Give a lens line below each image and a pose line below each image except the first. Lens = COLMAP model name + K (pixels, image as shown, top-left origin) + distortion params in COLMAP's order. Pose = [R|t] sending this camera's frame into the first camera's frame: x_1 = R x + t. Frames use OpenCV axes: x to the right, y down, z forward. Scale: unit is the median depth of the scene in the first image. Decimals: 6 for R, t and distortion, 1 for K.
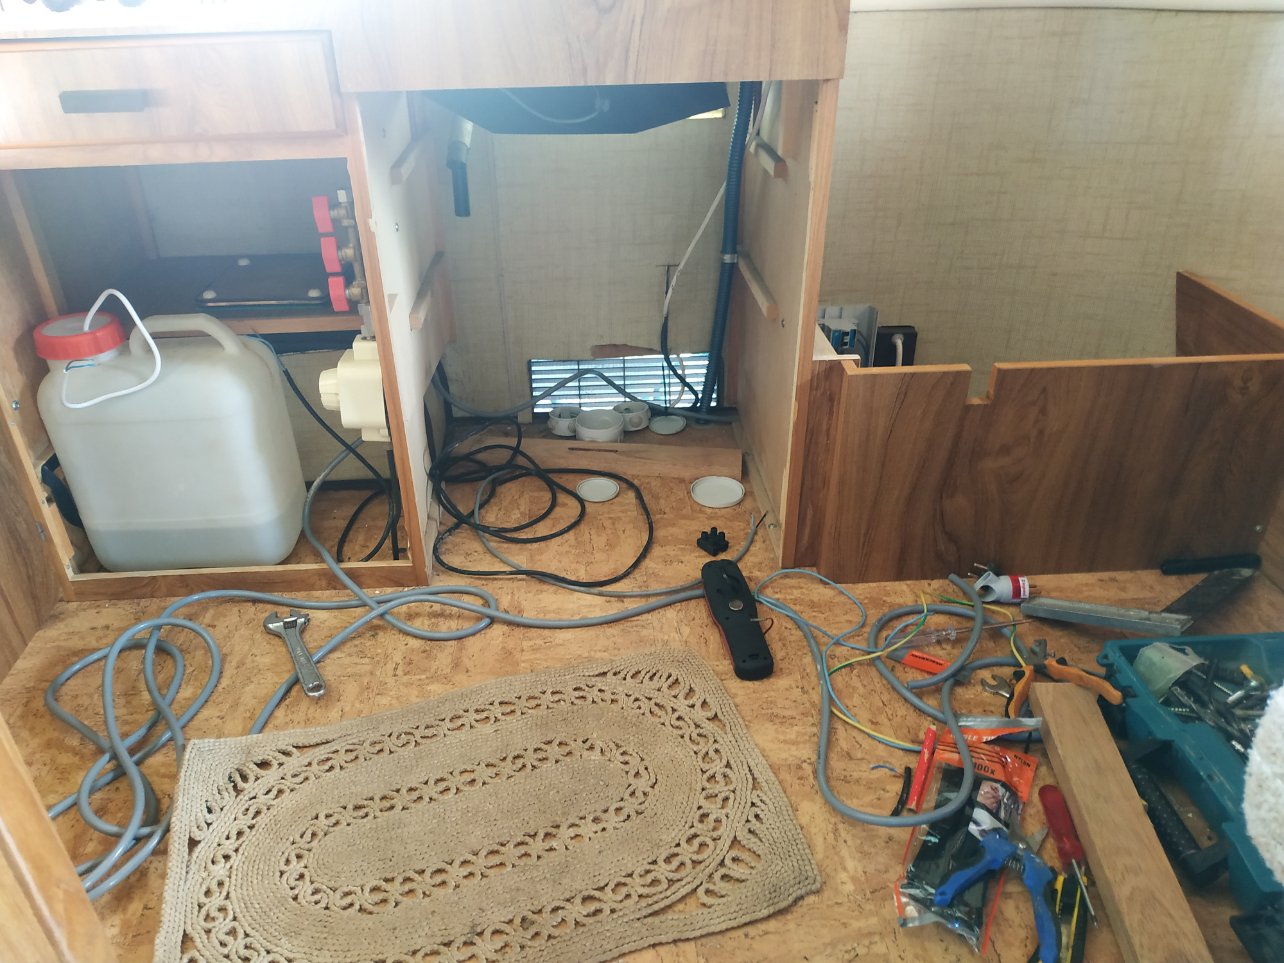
lens RADIAL K [[966.2, 0, 645.8], [0, 966.2, 478.8], [0, 0, 1]] dist [0.013558, 0.003815]
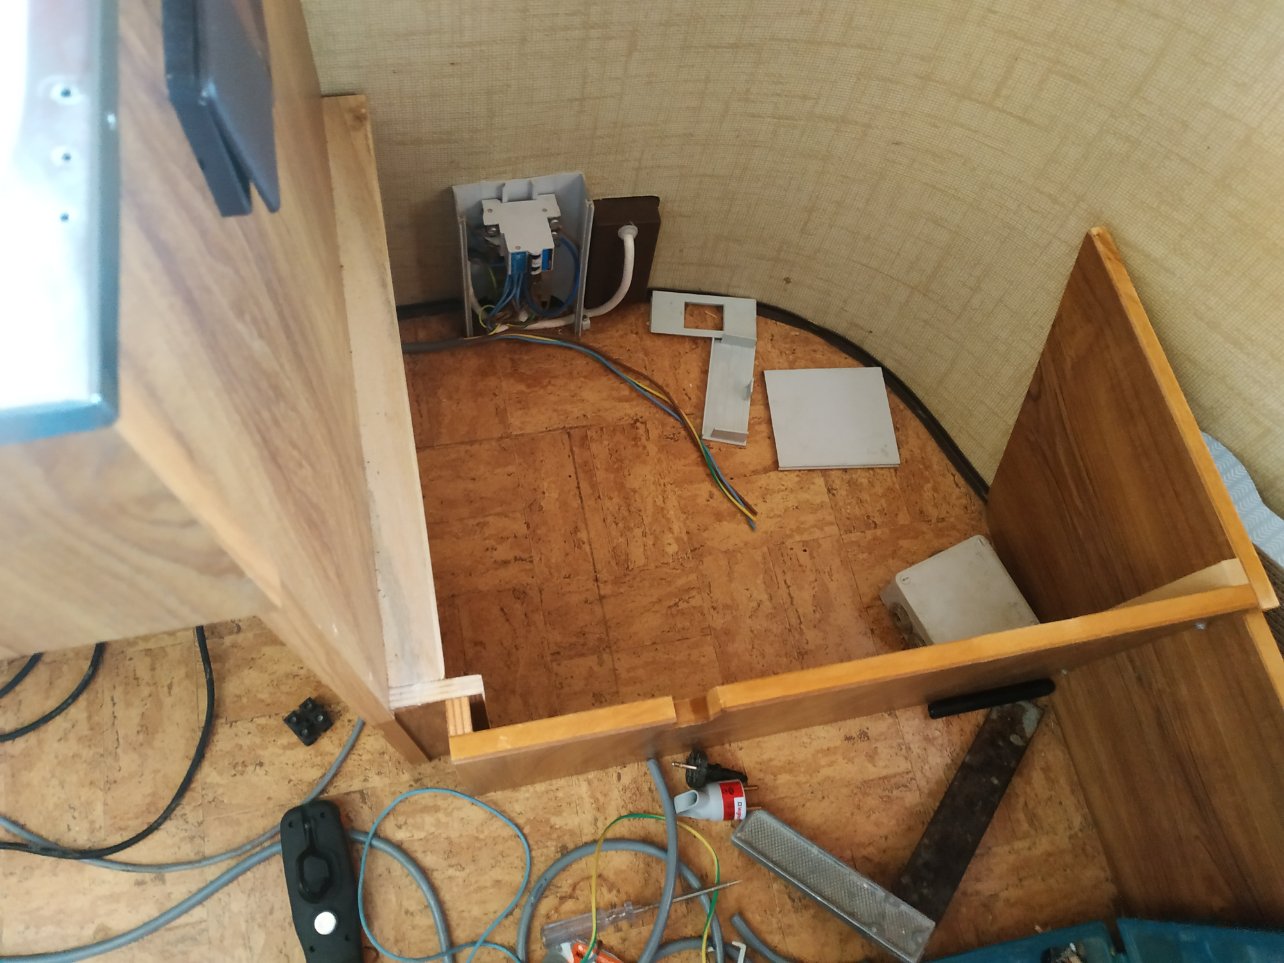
lens RADIAL K [[966.2, 0, 633.5], [0, 966.2, 480.4], [0, 0, 1]] dist [0.013558, 0.003815]
pose [[0.985511, -0.074940, 0.152160, 0.198376], [-0.037926, 0.777023, 0.628328, -0.482105], [-0.165319, -0.624995, 0.762923, 0.553946]]
